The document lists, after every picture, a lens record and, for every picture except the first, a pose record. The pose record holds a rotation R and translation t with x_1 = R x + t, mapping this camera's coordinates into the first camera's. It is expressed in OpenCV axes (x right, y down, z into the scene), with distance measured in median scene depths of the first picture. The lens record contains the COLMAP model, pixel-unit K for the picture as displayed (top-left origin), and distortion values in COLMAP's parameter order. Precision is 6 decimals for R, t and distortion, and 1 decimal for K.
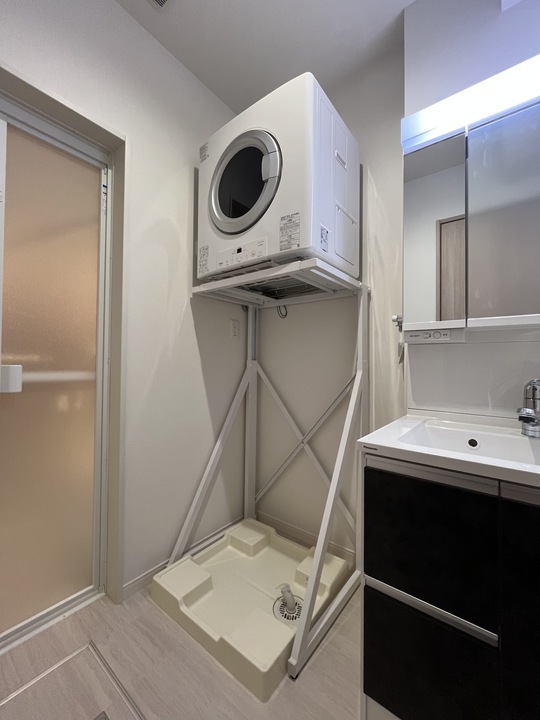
lens RADIAL K [[292.2, 0, 274.2], [0, 292.2, 360.5], [0, 0, 1]] dist [0.000492, 0.000206]
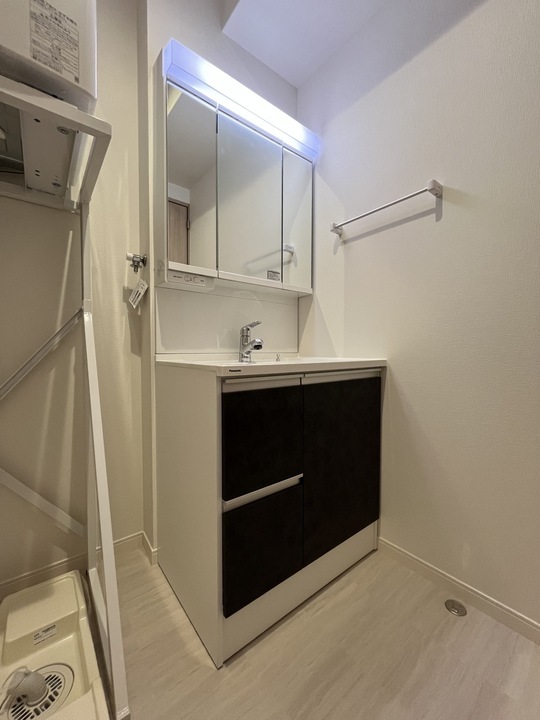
lens RADIAL K [[292.2, 0, 274.2], [0, 292.2, 360.5], [0, 0, 1]] dist [0.000492, 0.000206]
pose [[0.244078, -0.048767, 0.968529, -0.438273], [0.000709, 0.998743, 0.050110, 0.158468], [-0.969755, -0.011544, 0.243806, 0.458467]]
